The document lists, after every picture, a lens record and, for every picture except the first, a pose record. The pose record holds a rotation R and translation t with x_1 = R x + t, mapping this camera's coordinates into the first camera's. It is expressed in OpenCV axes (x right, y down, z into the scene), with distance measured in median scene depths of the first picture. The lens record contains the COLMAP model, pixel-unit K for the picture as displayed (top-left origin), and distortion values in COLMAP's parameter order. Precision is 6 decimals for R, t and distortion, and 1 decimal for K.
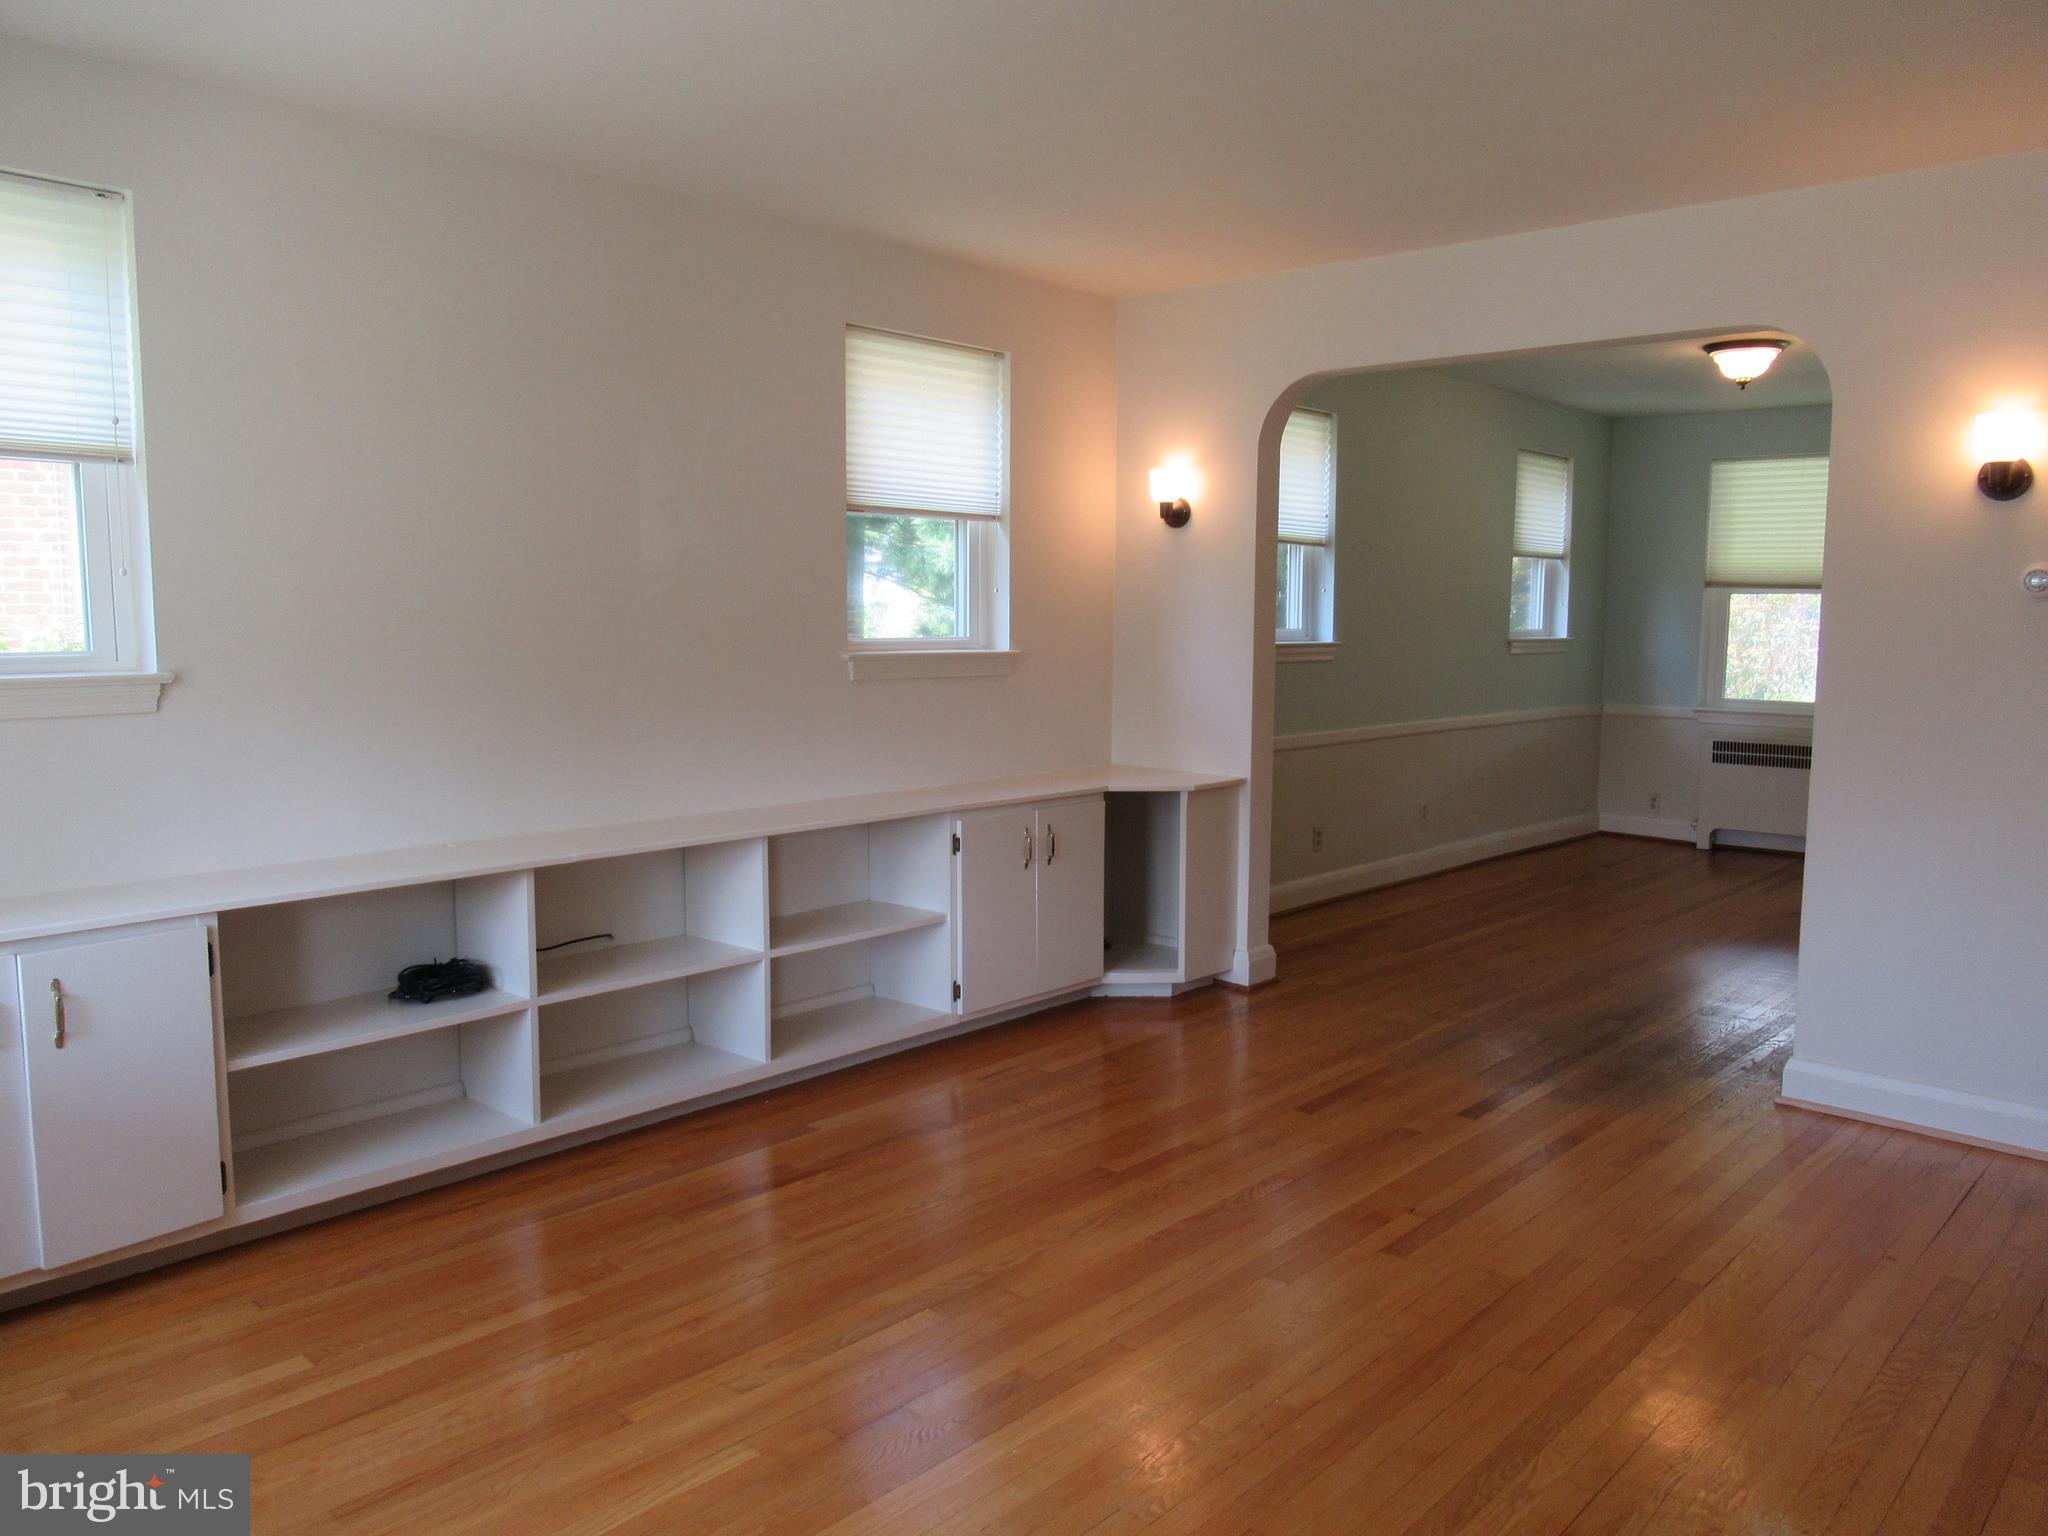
lens RADIAL K [[1523.8, 0, 1016.8], [0, 1523.8, 771.0], [0, 0, 1]] dist [-0.000362, -0.006197]
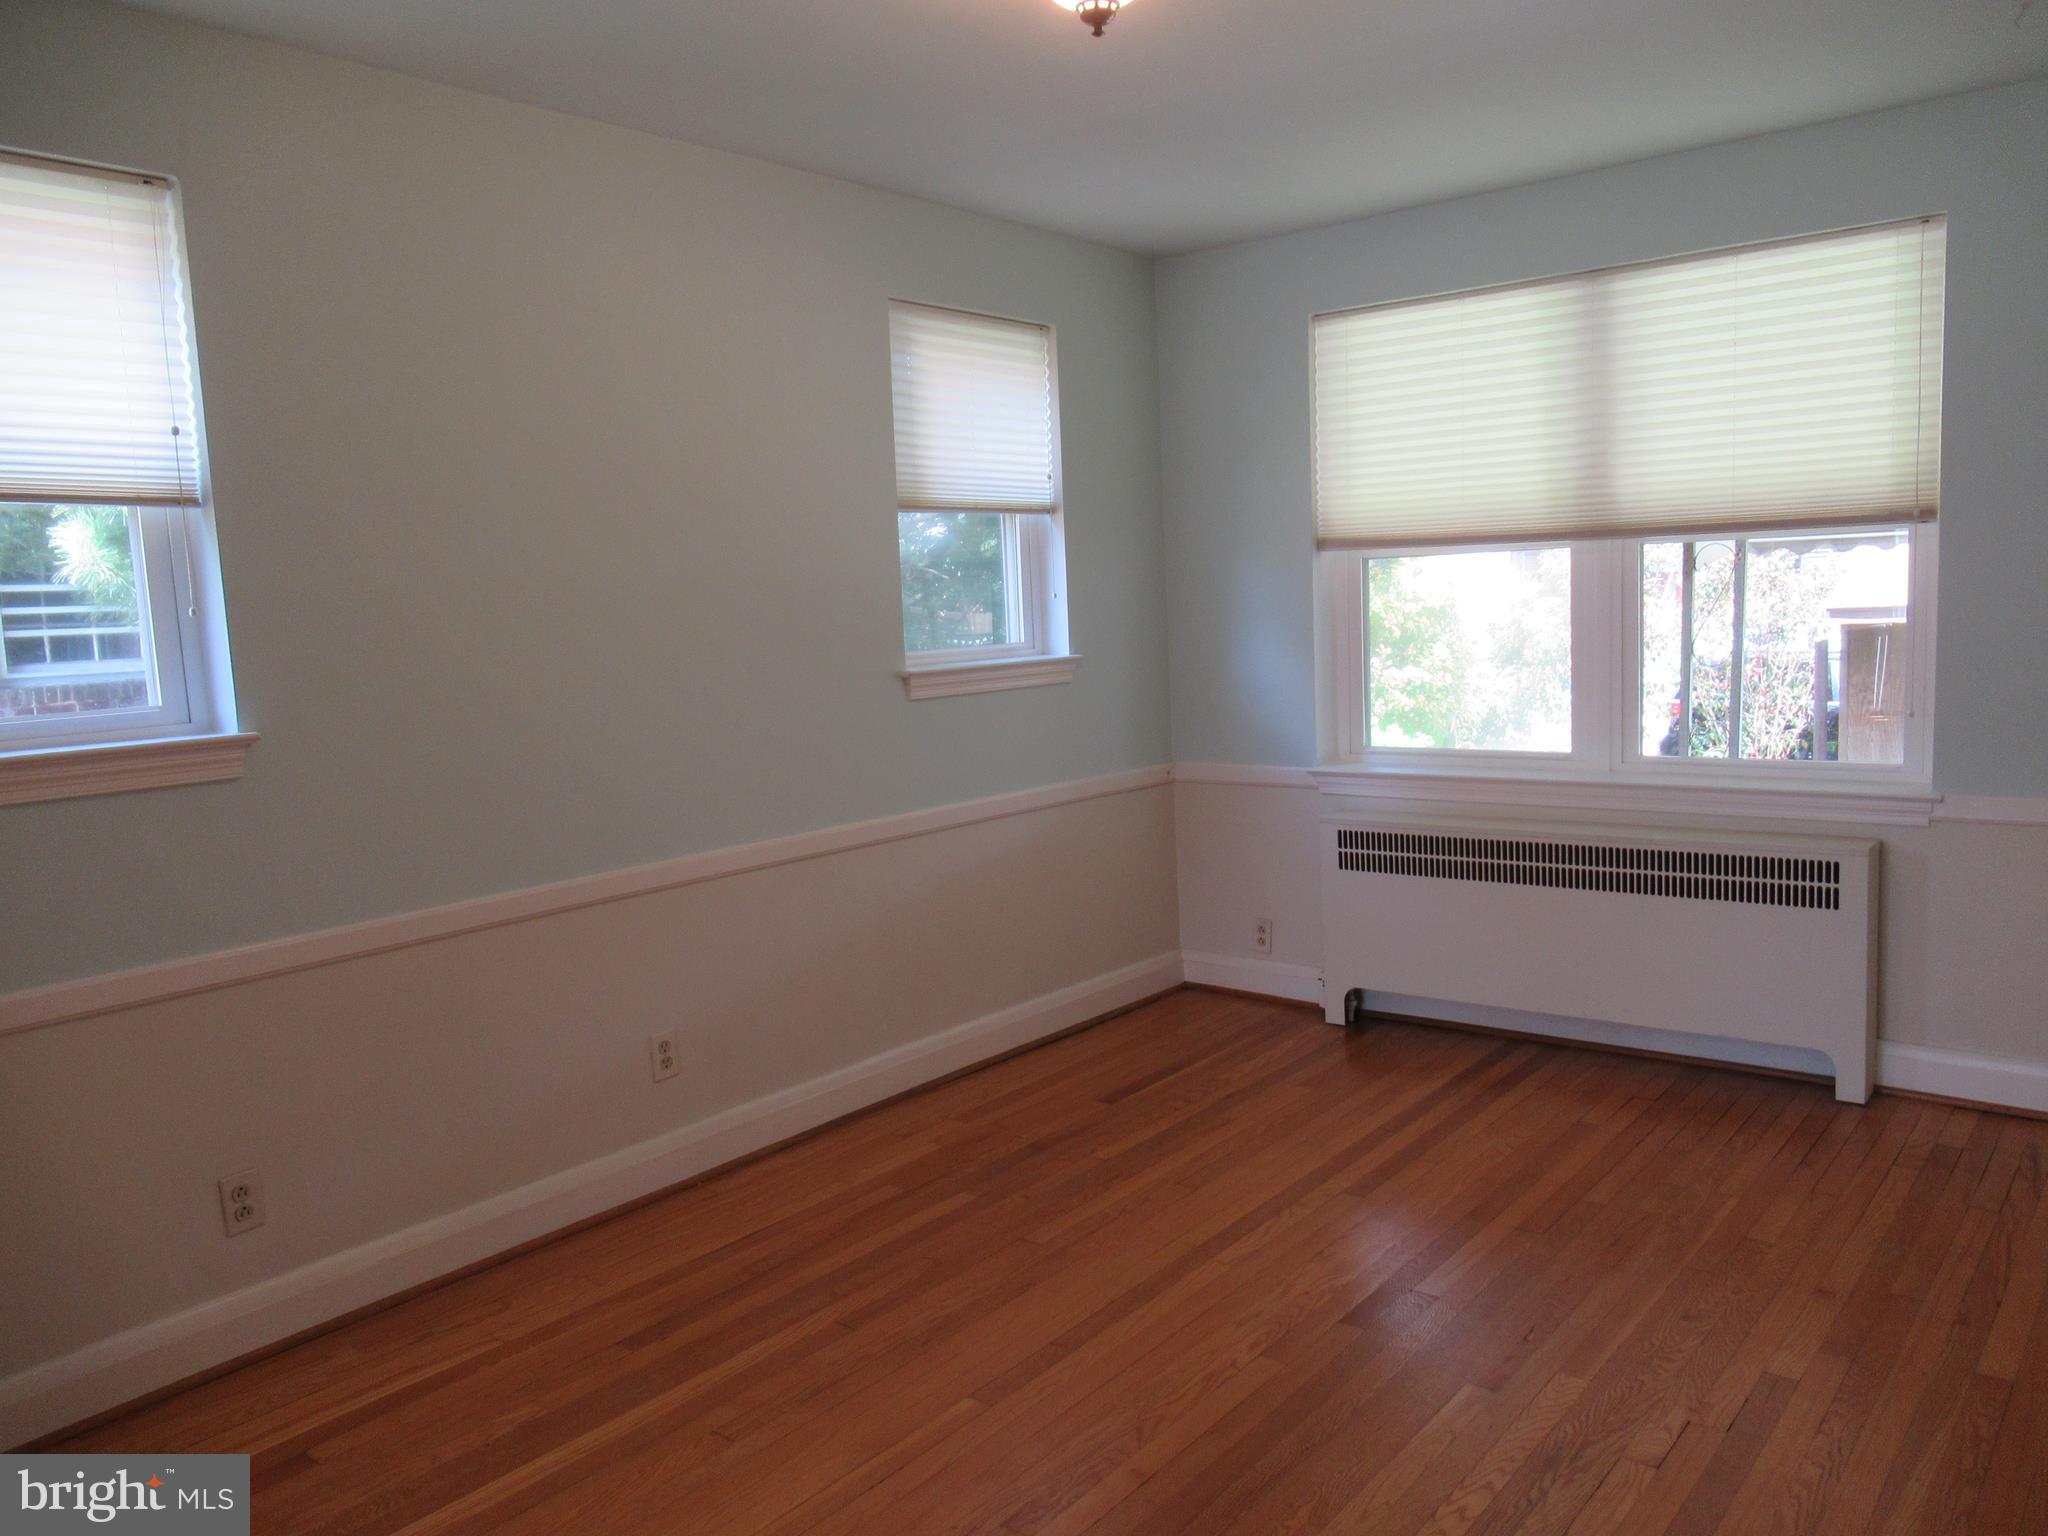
lens RADIAL K [[1523.8, 0, 1027.3], [0, 1523.8, 773.6], [0, 0, 1]] dist [-0.000362, -0.006197]
pose [[0.997340, -0.056340, 0.046247, 0.318324], [0.055755, 0.998349, 0.013830, -0.053538], [-0.046949, -0.011215, 0.998834, 0.453882]]
